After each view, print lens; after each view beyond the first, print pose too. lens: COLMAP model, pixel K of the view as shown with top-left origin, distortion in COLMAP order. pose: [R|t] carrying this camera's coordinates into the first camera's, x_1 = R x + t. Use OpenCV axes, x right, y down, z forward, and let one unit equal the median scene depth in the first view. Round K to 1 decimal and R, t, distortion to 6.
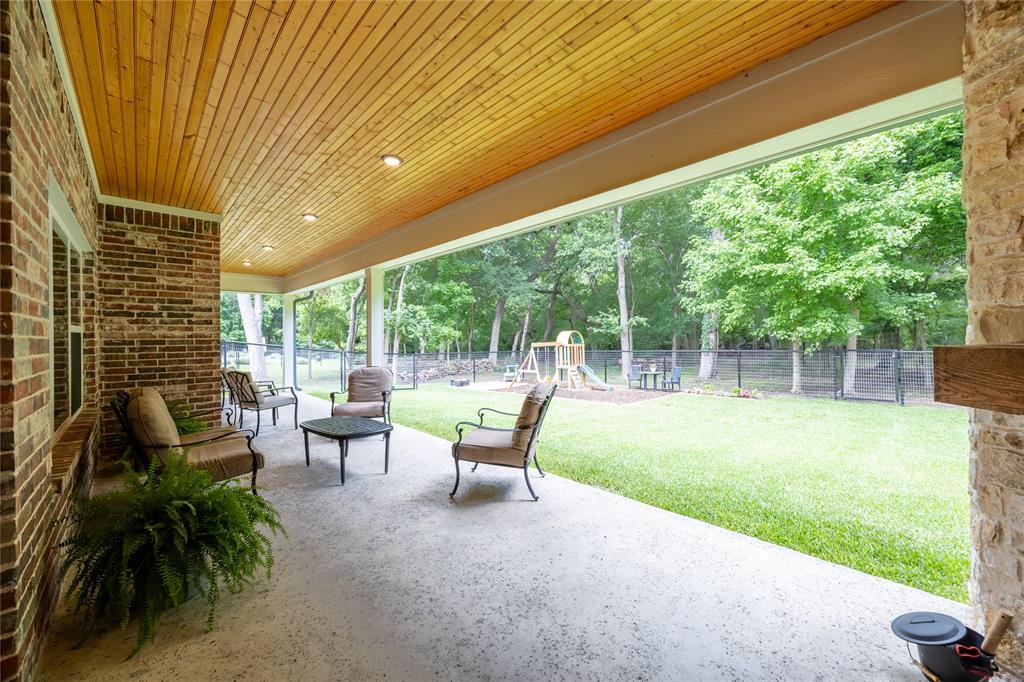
lens RADIAL K [[397.5, 0, 507.8], [0, 397.5, 339.3], [0, 0, 1]] dist [-0.002579, -0.000160]
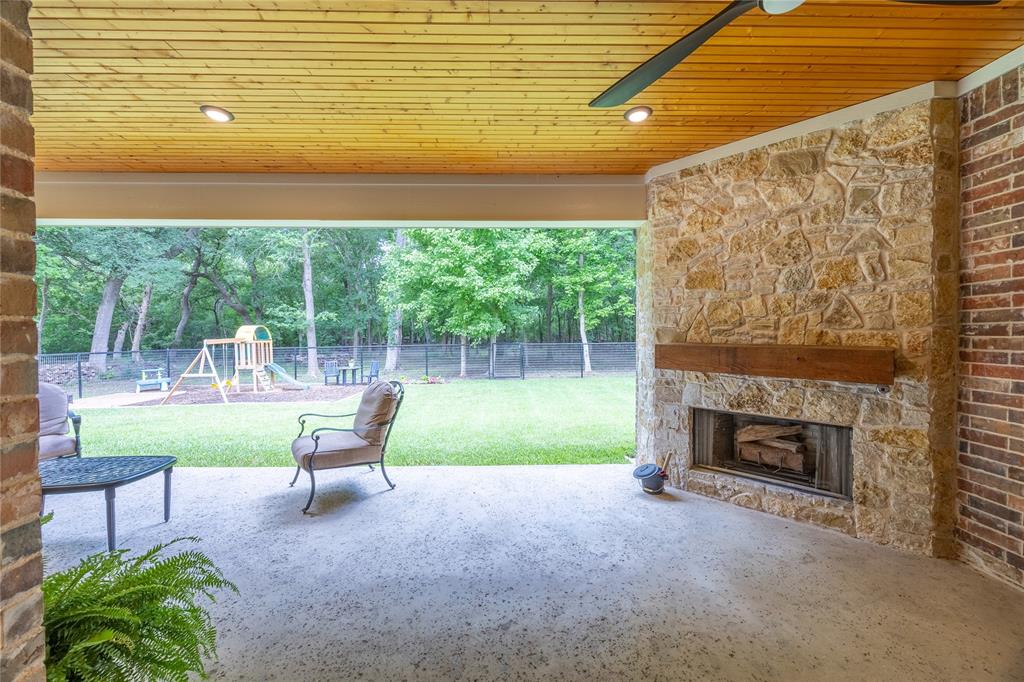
lens RADIAL K [[397.5, 0, 507.8], [0, 397.5, 339.3], [0, 0, 1]] dist [-0.002579, -0.000160]
pose [[0.670349, -0.007469, 0.742008, -0.172331], [-0.003348, 0.999909, 0.013090, -0.005624], [-0.742038, -0.011260, 0.670263, 0.014224]]
